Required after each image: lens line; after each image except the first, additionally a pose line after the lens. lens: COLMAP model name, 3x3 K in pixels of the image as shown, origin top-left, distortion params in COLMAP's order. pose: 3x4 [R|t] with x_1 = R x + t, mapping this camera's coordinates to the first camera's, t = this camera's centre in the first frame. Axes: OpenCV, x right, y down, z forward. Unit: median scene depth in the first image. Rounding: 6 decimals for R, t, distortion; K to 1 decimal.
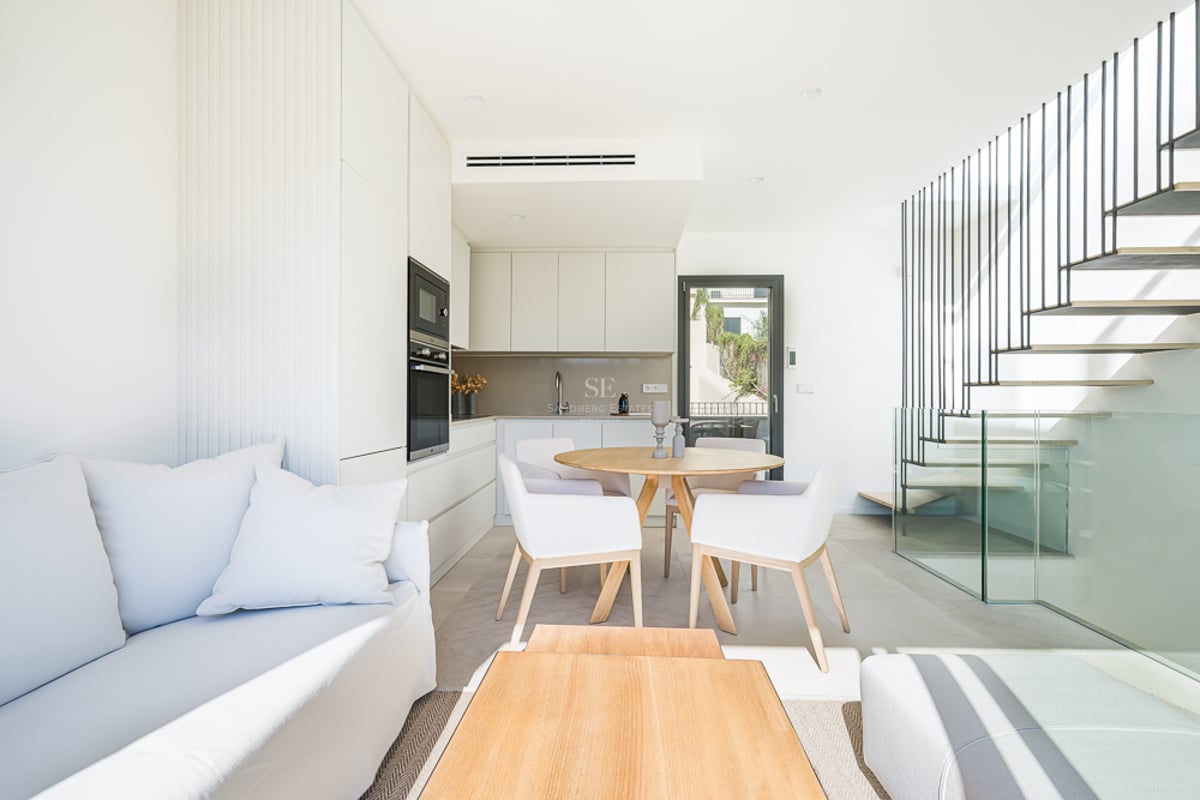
lens RADIAL K [[558.6, 0, 602.7], [0, 558.6, 400.4], [0, 0, 1]] dist [-0.021404, -0.000196]
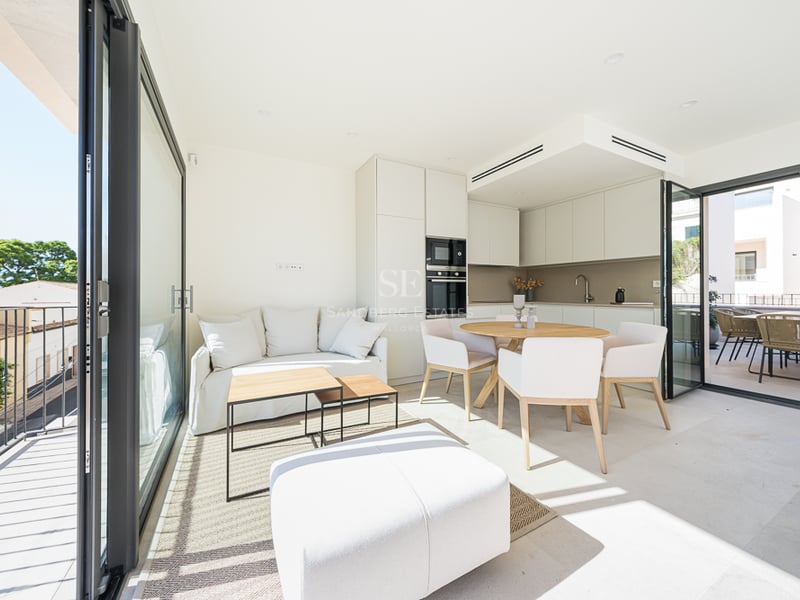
lens RADIAL K [[317.7, 0, 388.2], [0, 317.7, 290.9], [0, 0, 1]] dist [0.011453, 0.000042]
pose [[0.464899, -0.005493, -0.885347, 0.497385], [0.005421, 0.999980, -0.003358, -0.006662], [0.885347, -0.003238, 0.464919, 0.116796]]
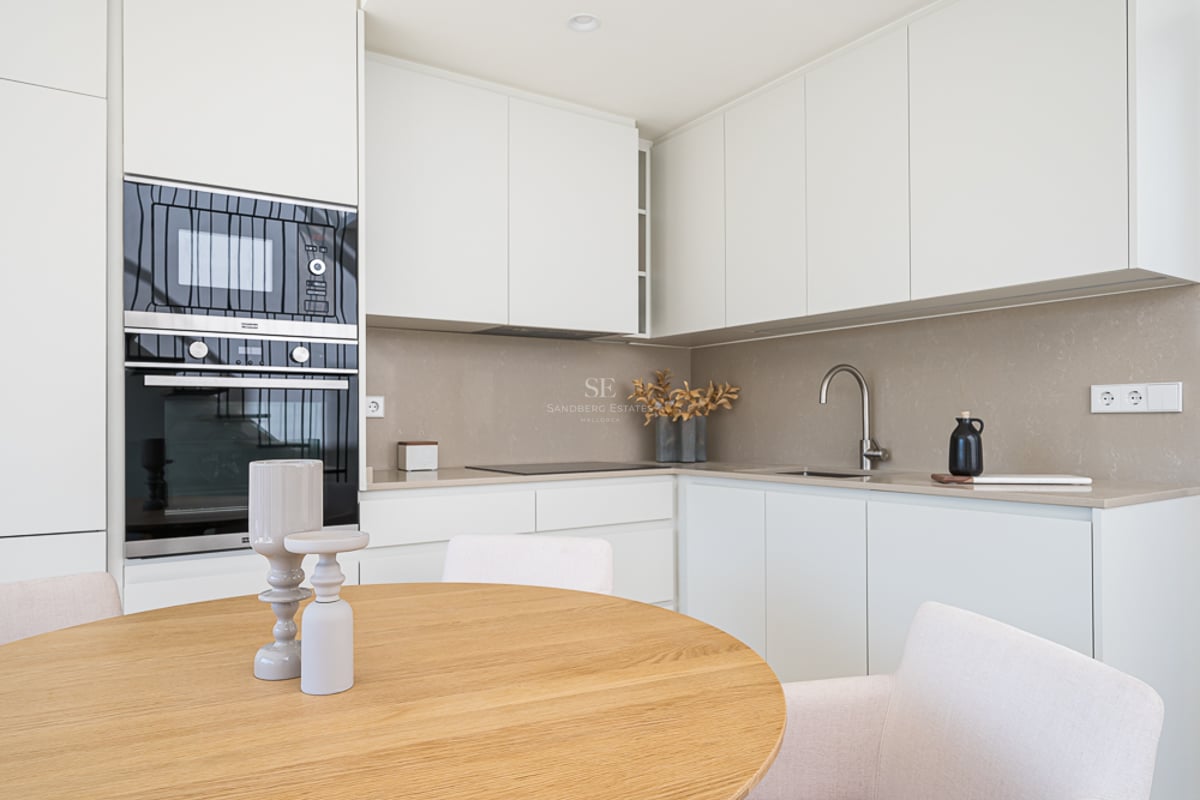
lens RADIAL K [[780.7, 0, 598.9], [0, 780.7, 399.6], [0, 0, 1]] dist [0.033017, 0.000832]
pose [[0.561578, -0.028952, -0.826917, 0.319031], [0.006351, 0.999509, -0.030681, -0.010155], [0.827400, 0.011978, 0.561486, 0.574545]]
